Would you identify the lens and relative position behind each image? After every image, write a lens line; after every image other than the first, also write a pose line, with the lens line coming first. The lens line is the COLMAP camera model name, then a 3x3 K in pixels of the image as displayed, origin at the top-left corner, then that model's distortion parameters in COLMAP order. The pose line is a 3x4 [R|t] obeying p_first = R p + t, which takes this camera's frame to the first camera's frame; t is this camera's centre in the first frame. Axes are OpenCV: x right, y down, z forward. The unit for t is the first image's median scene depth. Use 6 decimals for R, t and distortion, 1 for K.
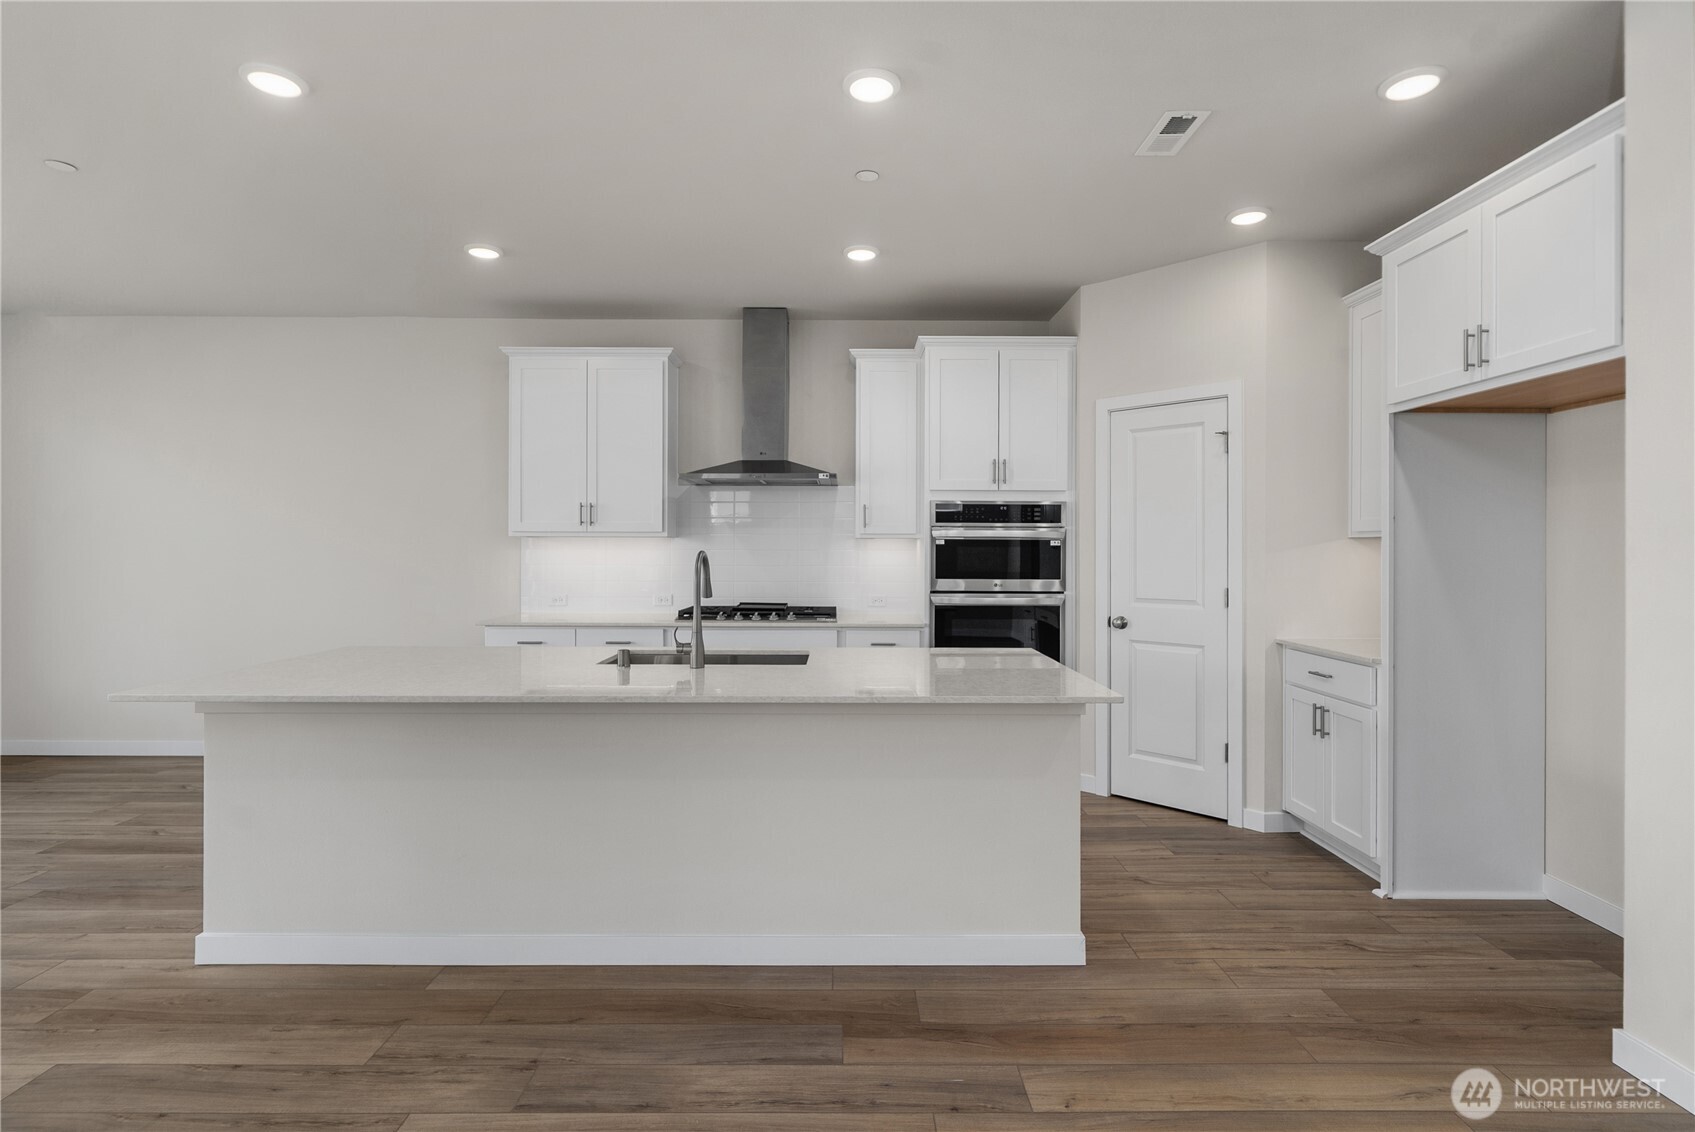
lens RADIAL K [[826.2, 0, 848.8], [0, 826.2, 548.9], [0, 0, 1]] dist [0.001077, 0.000388]
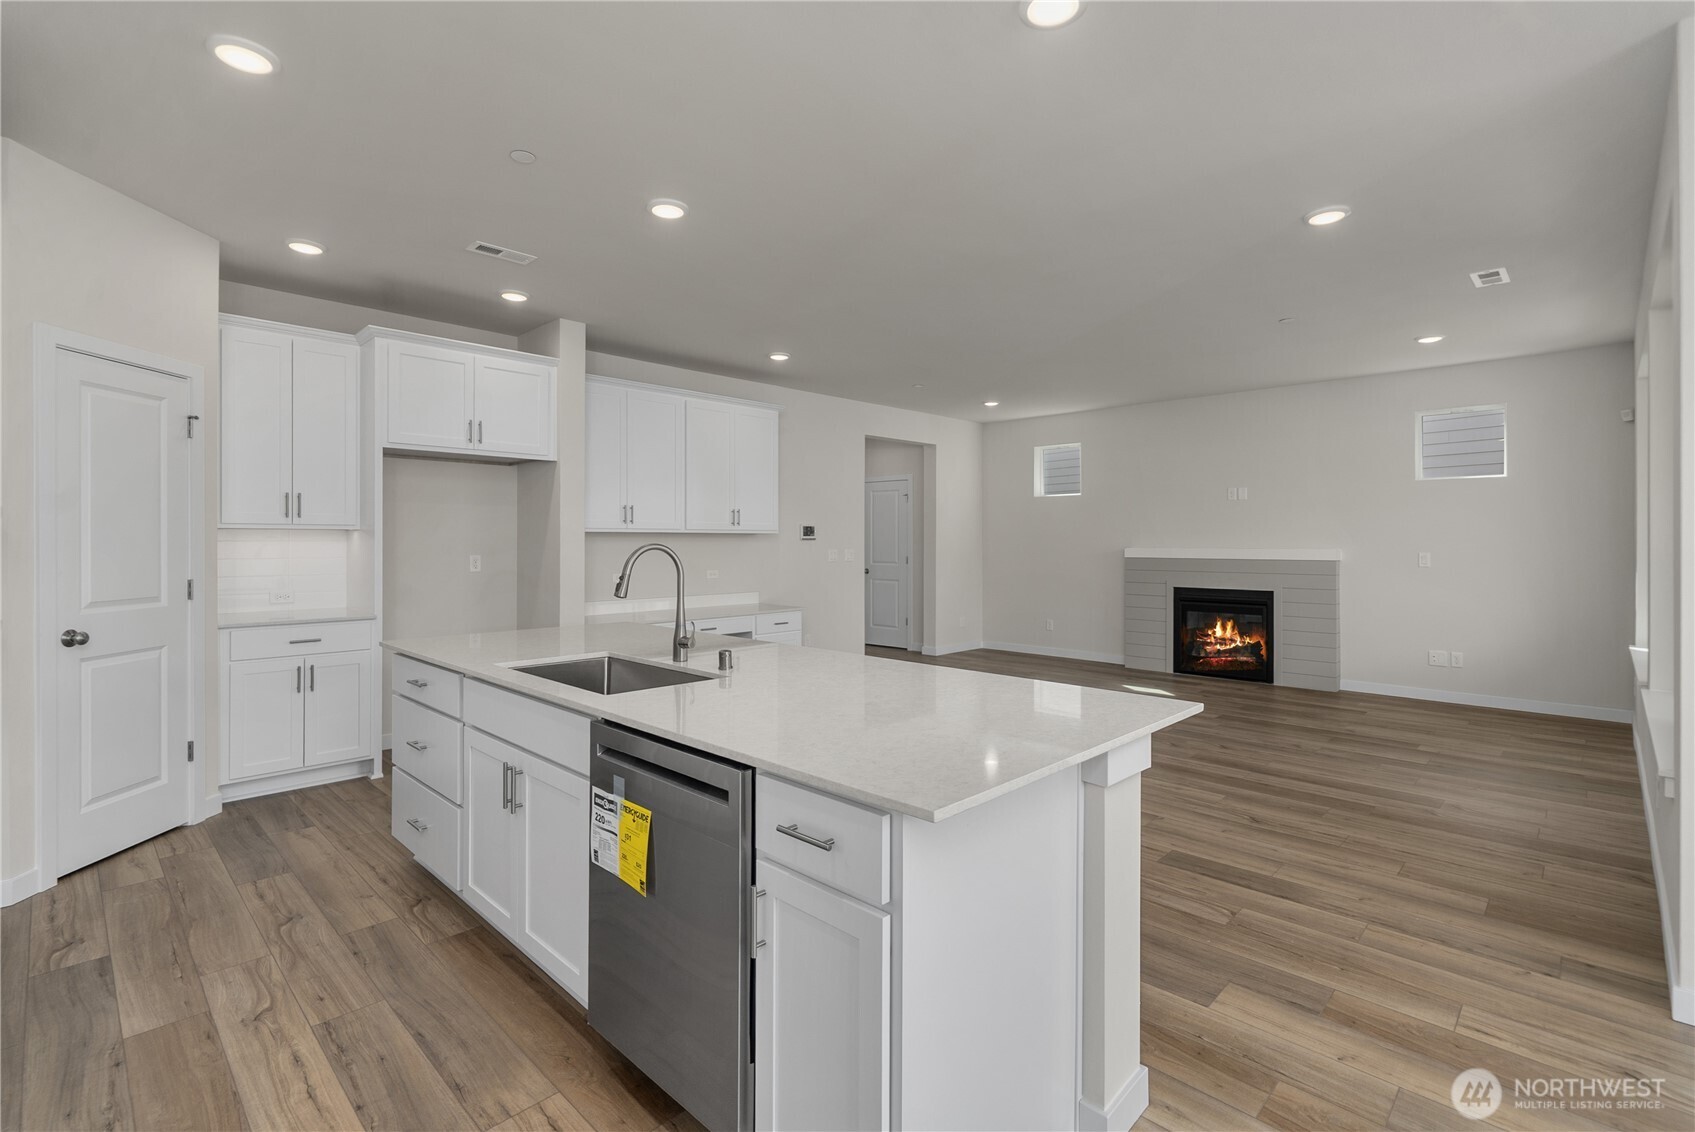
lens RADIAL K [[774.5, 0, 841.9], [0, 774.5, 538.3], [0, 0, 1]] dist [-0.000839, 0.000292]
pose [[-0.709075, -0.002495, 0.705129, -0.616824], [-0.004945, 0.999987, -0.001434, -0.001988], [-0.705116, -0.004504, -0.709078, 0.960090]]
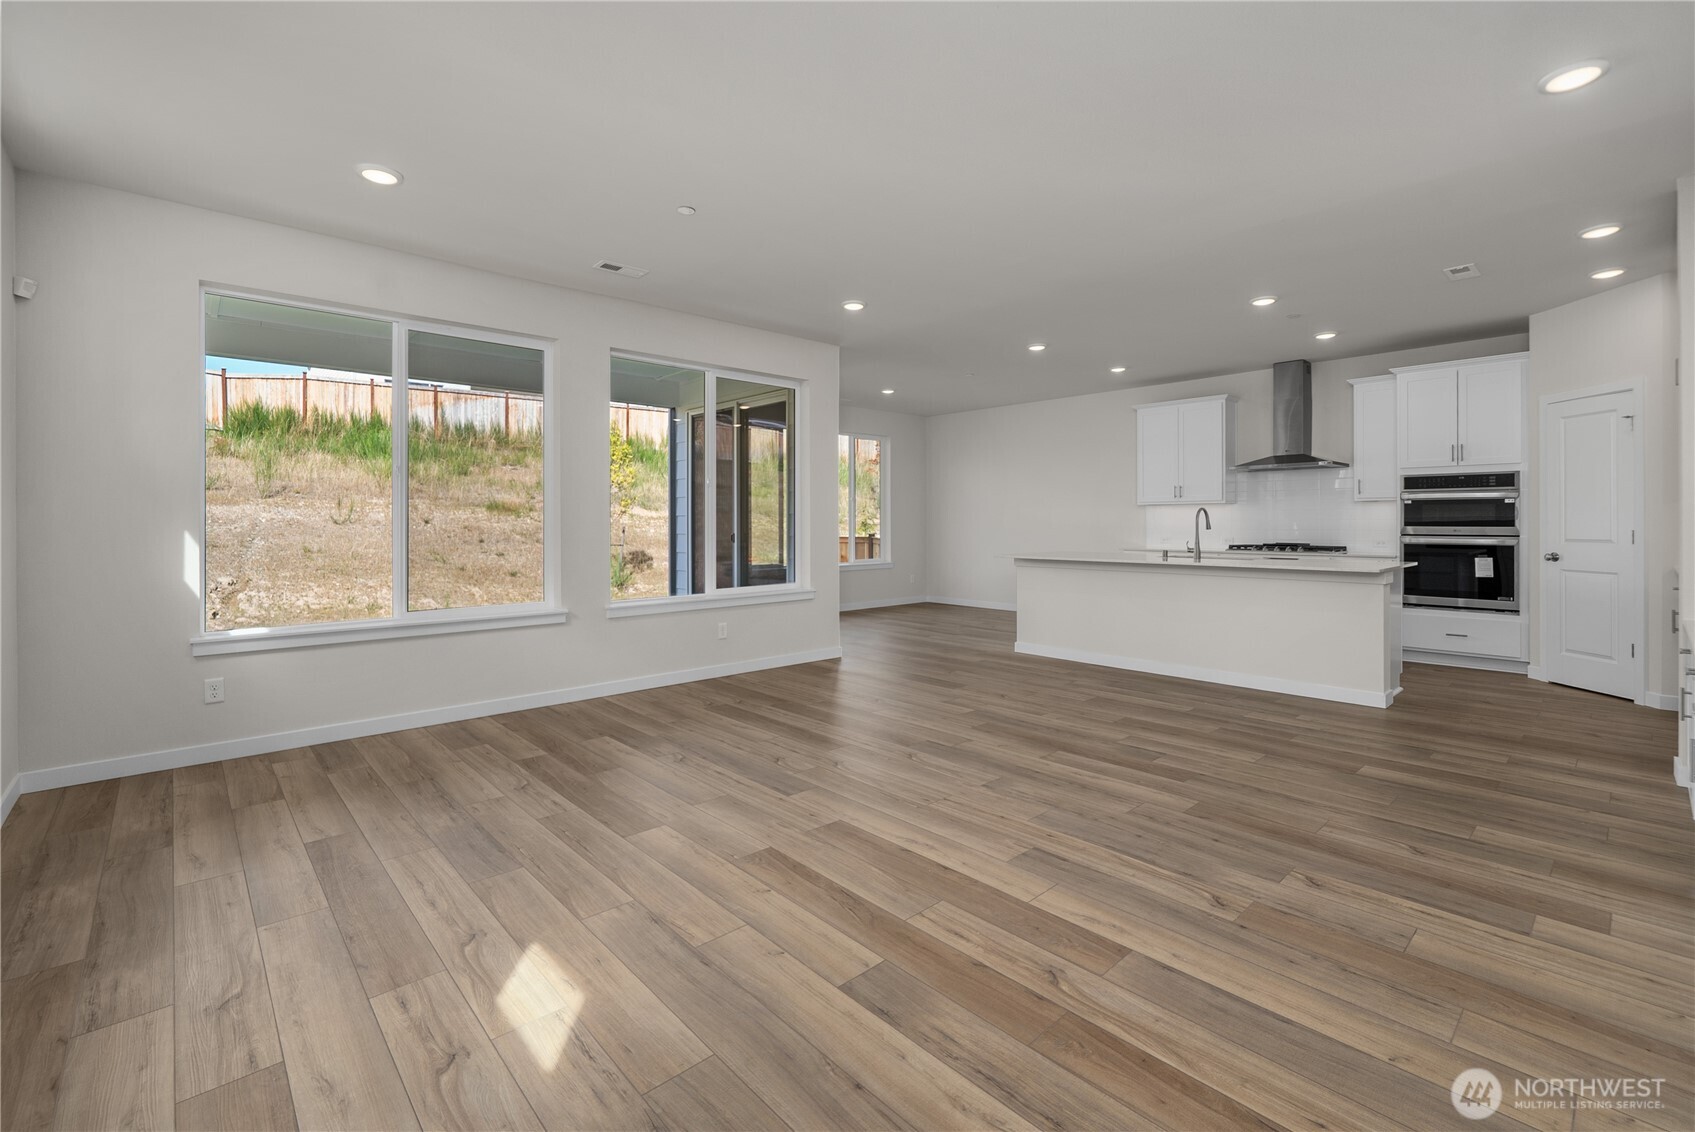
lens RADIAL K [[737.4, 0, 842.0], [0, 737.4, 526.1], [0, 0, 1]] dist [-0.002302, -0.000116]
pose [[0.668032, -0.000681, -0.744132, 0.423694], [0.005013, 0.999981, 0.003585, 0.025832], [0.744115, -0.006125, 0.668023, -0.680904]]
